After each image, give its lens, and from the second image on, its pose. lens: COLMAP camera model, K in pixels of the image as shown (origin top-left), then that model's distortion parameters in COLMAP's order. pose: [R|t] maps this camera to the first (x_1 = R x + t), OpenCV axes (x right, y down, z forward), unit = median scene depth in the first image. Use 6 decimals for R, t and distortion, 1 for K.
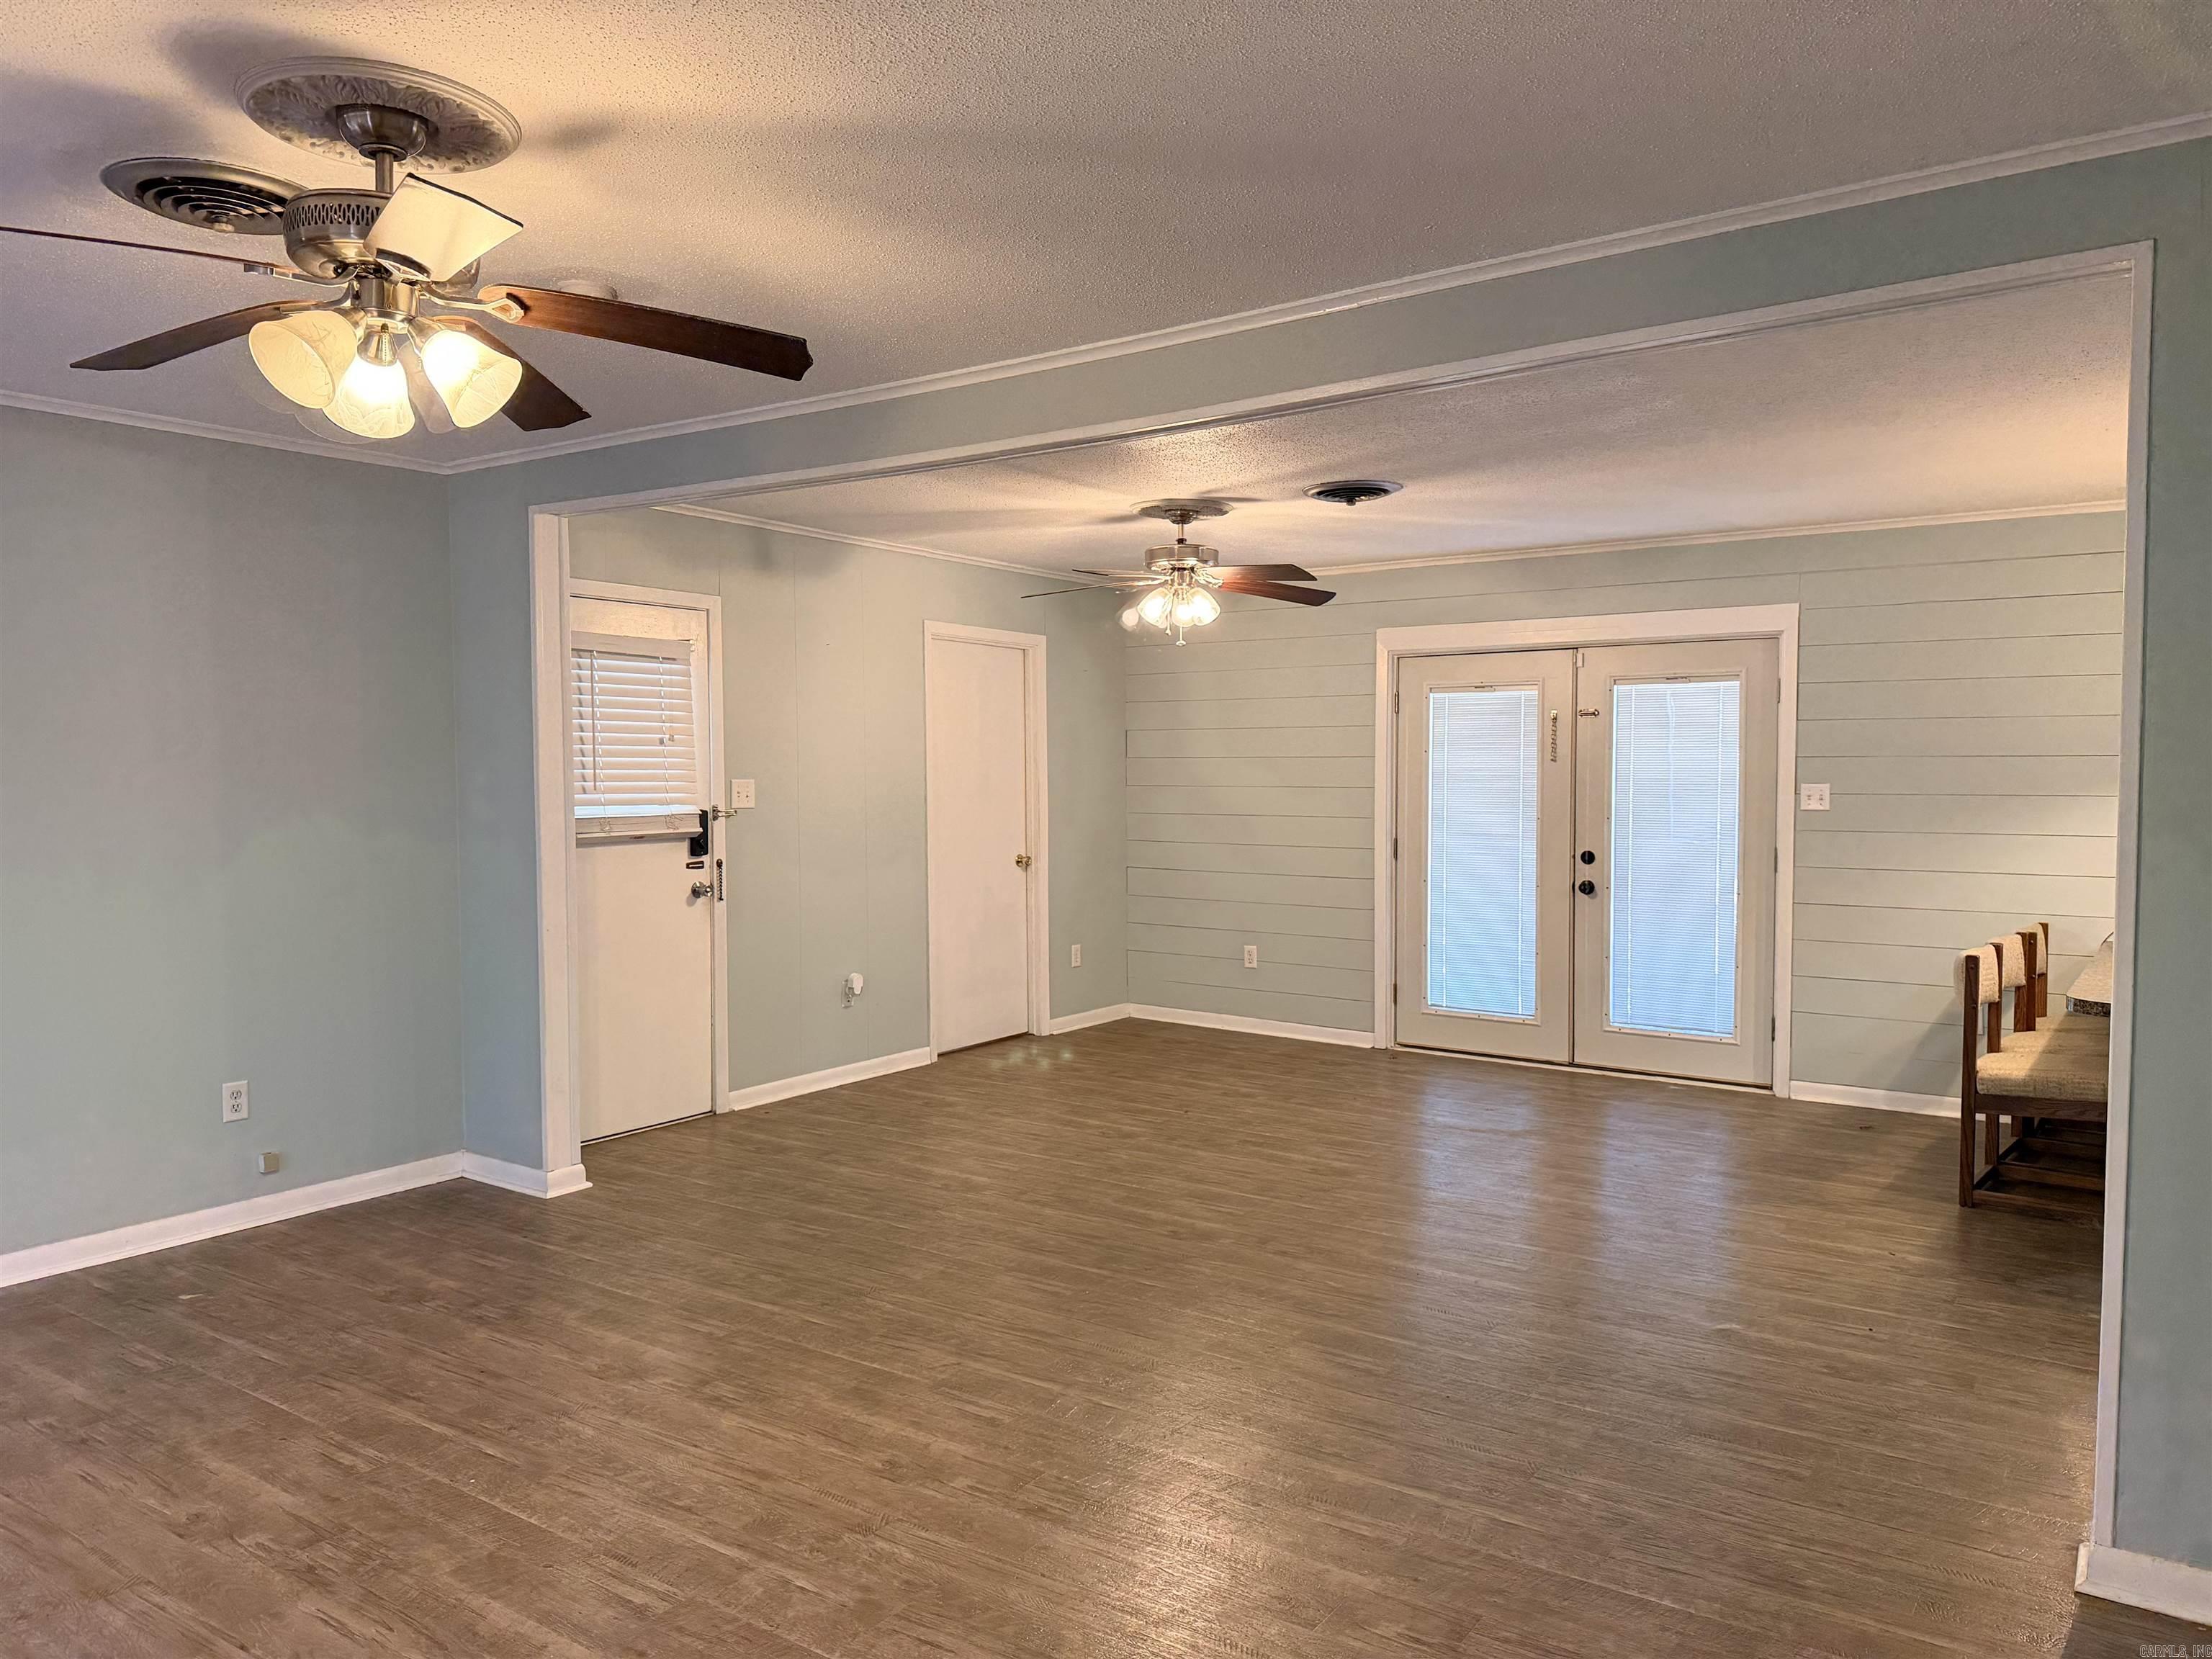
lens RADIAL K [[1539.4, 0, 1106.0], [0, 1539.4, 829.5], [0, 0, 1]] dist [0.074619, -0.119033]
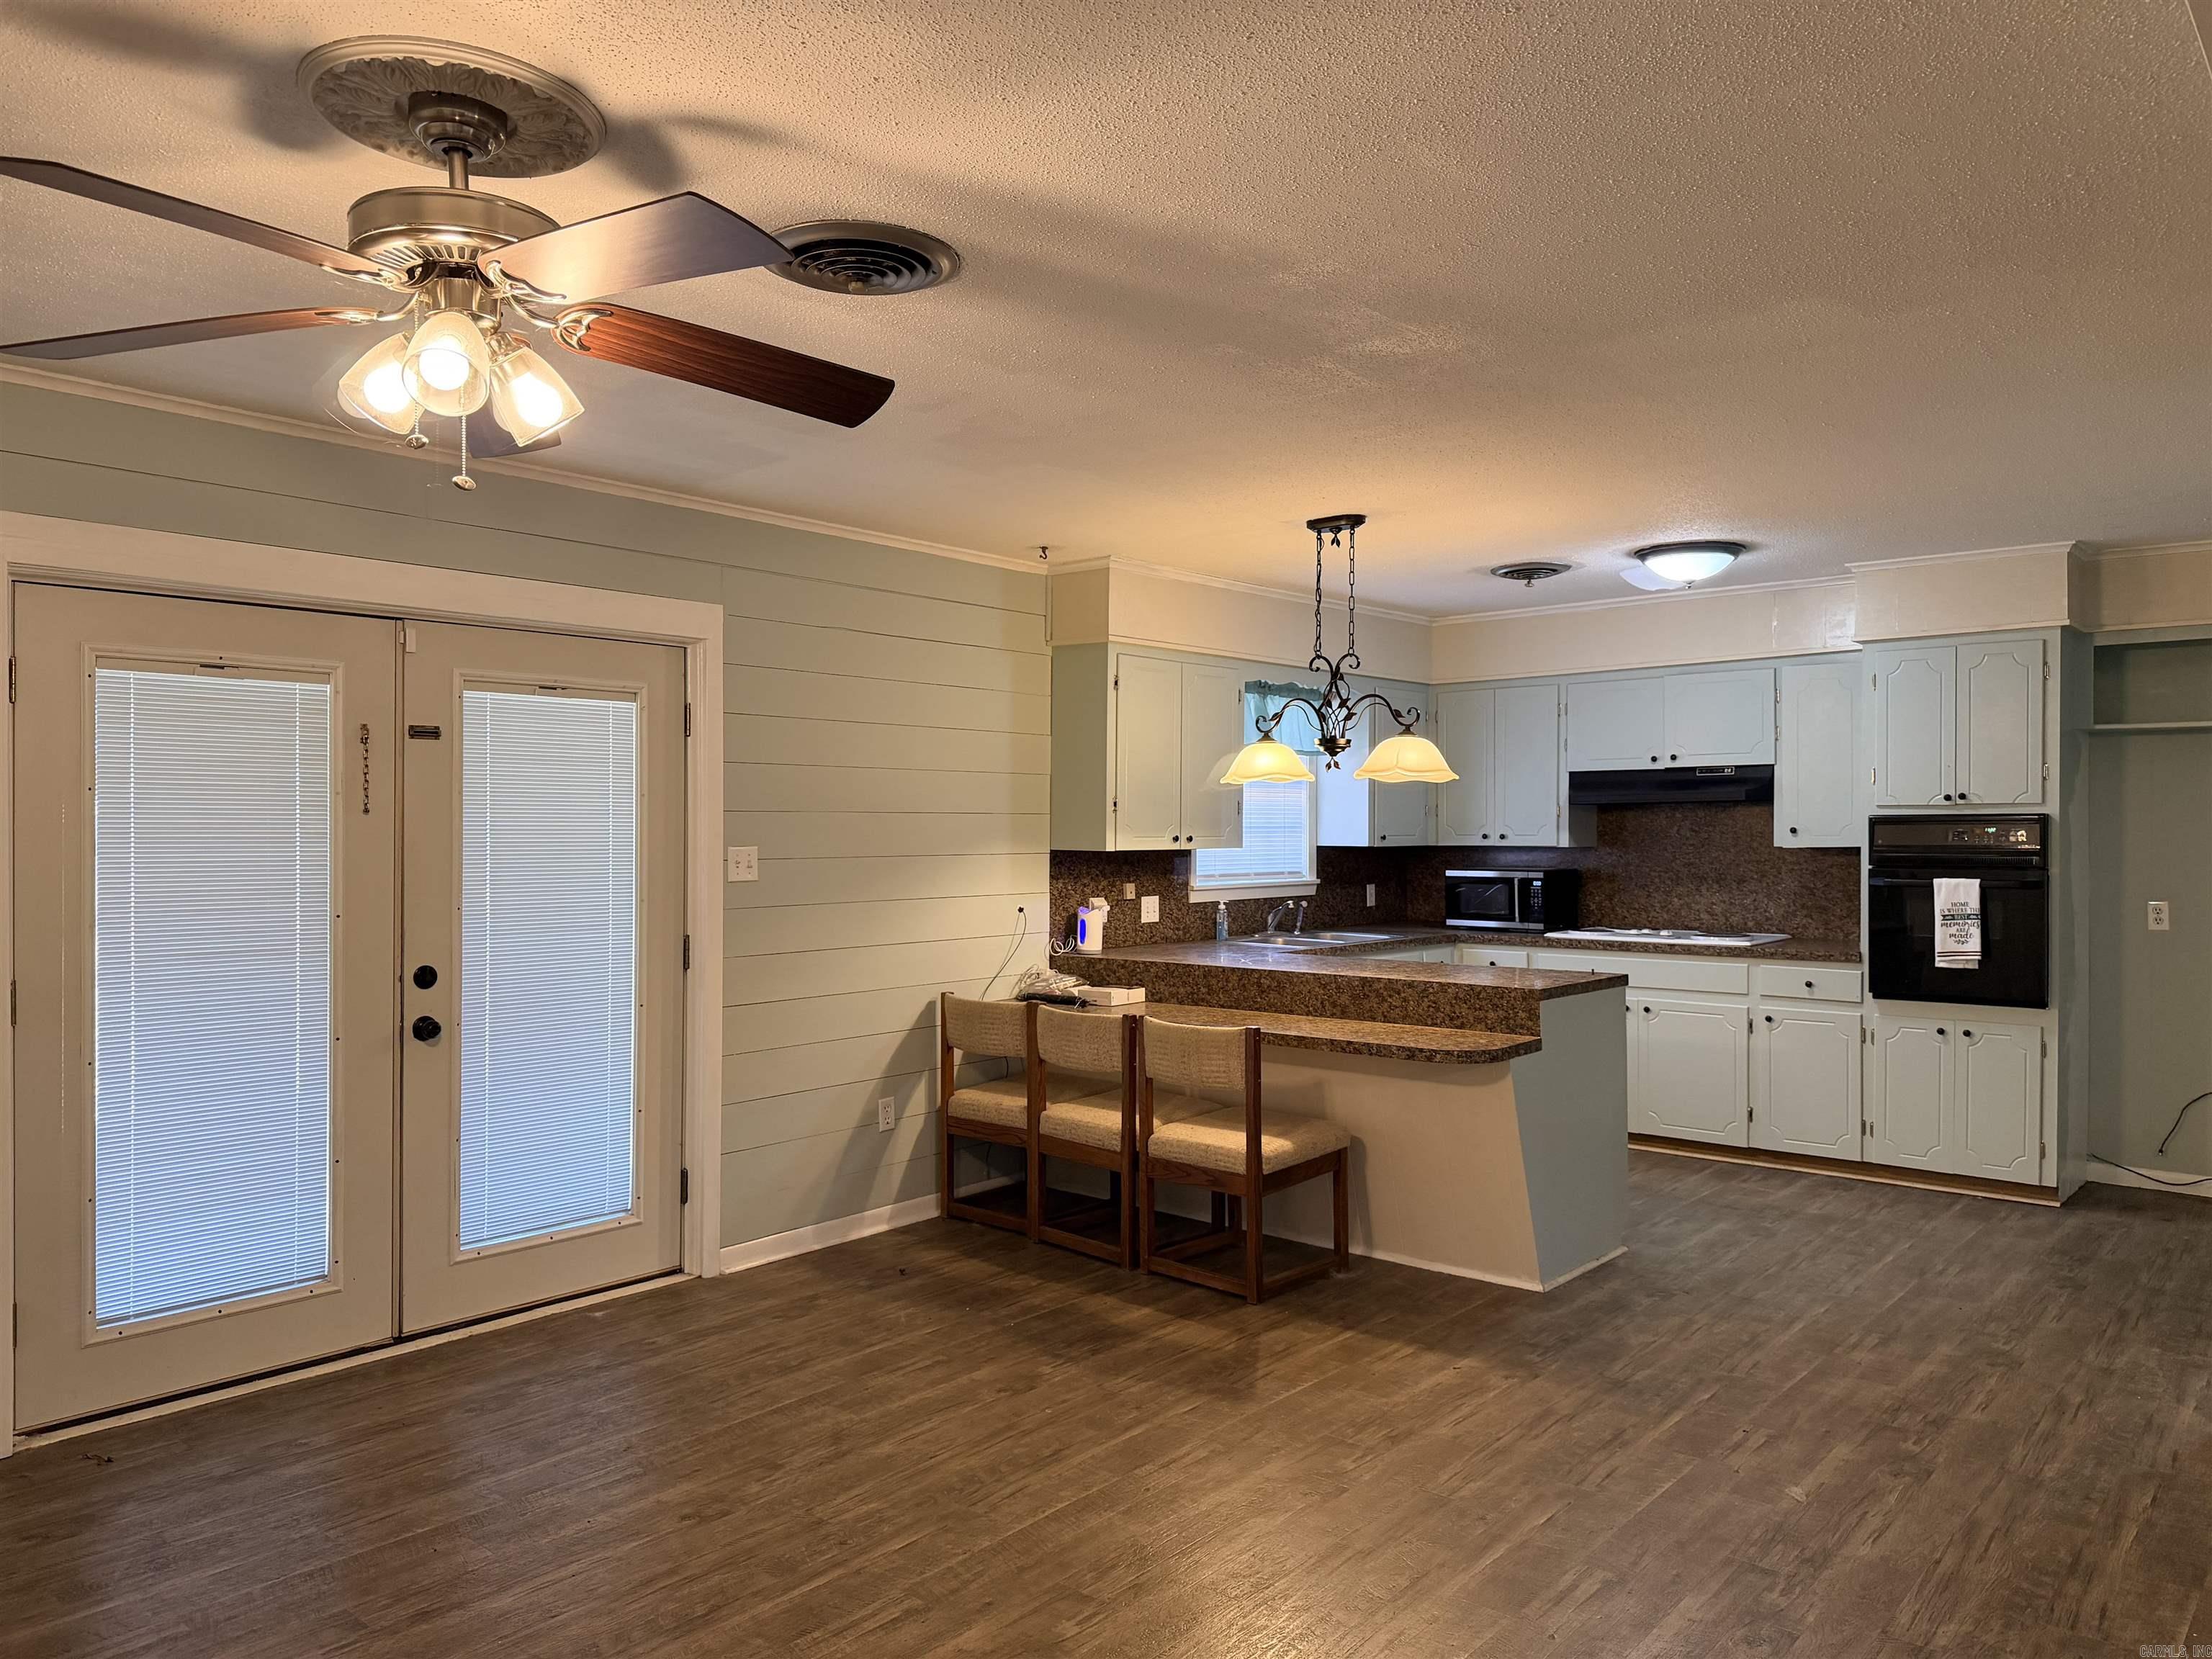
lens RADIAL K [[1539.4, 0, 1106.0], [0, 1539.4, 829.5], [0, 0, 1]] dist [0.074619, -0.119033]
pose [[0.092703, -0.003893, 0.995686, -0.276657], [0.036769, 0.999324, 0.000484, -0.031470], [-0.995015, 0.036566, 0.092783, 0.753525]]
